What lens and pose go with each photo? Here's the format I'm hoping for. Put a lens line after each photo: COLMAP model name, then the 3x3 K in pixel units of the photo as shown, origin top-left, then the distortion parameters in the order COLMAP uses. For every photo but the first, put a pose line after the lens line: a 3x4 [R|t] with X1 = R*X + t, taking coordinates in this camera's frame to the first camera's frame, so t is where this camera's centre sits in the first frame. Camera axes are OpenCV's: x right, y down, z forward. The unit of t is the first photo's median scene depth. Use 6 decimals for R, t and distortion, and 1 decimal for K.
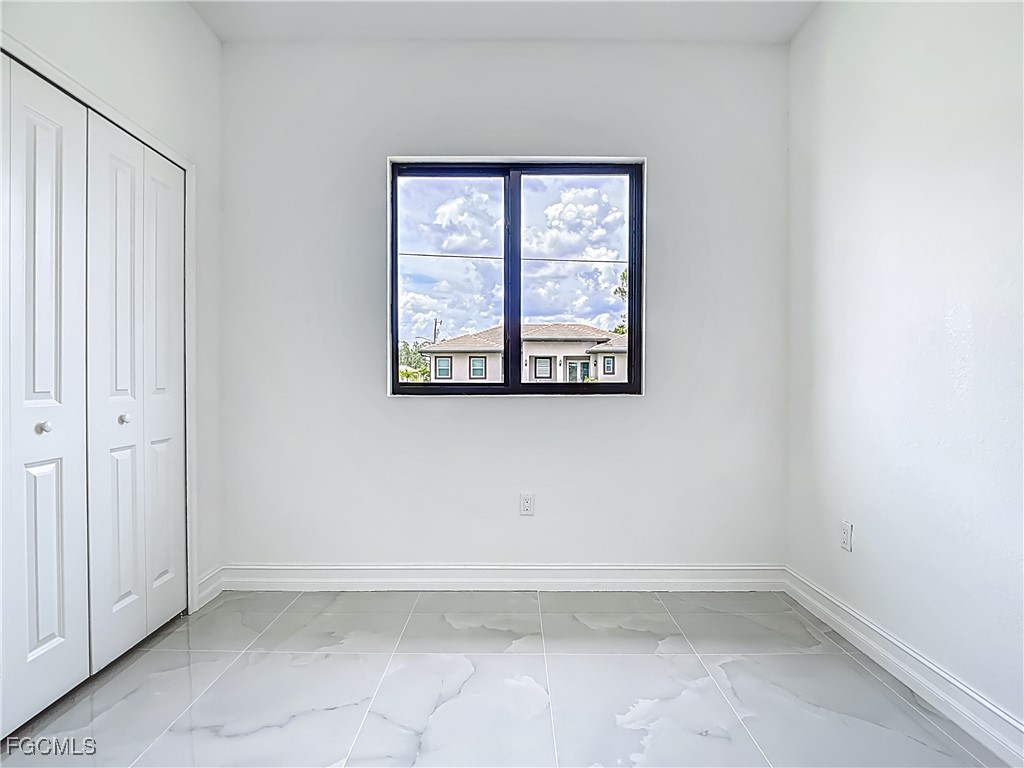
lens RADIAL K [[538.0, 0, 529.3], [0, 538.0, 396.8], [0, 0, 1]] dist [0.001087, -0.017612]
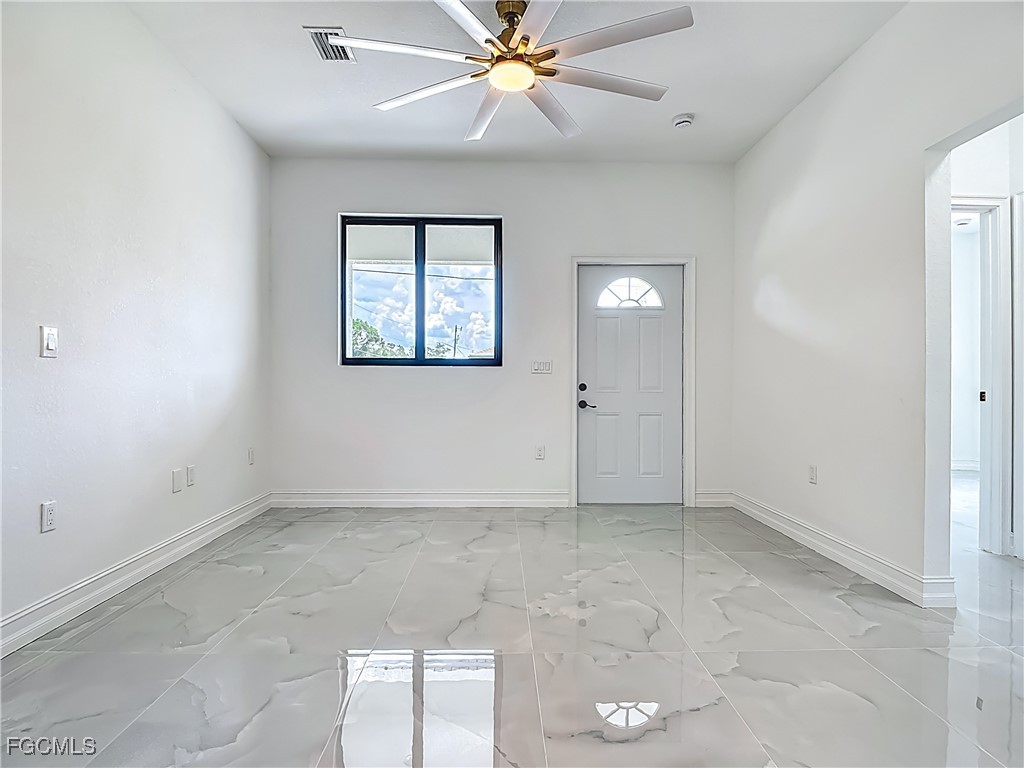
lens RADIAL K [[538.0, 0, 508.3], [0, 538.0, 387.7], [0, 0, 1]] dist [0.001087, -0.017612]
pose [[0.999930, 0.004679, 0.010888, 0.209099], [-0.004670, 0.999989, -0.000800, 0.058825], [-0.010892, 0.000749, 0.999940, -0.558242]]
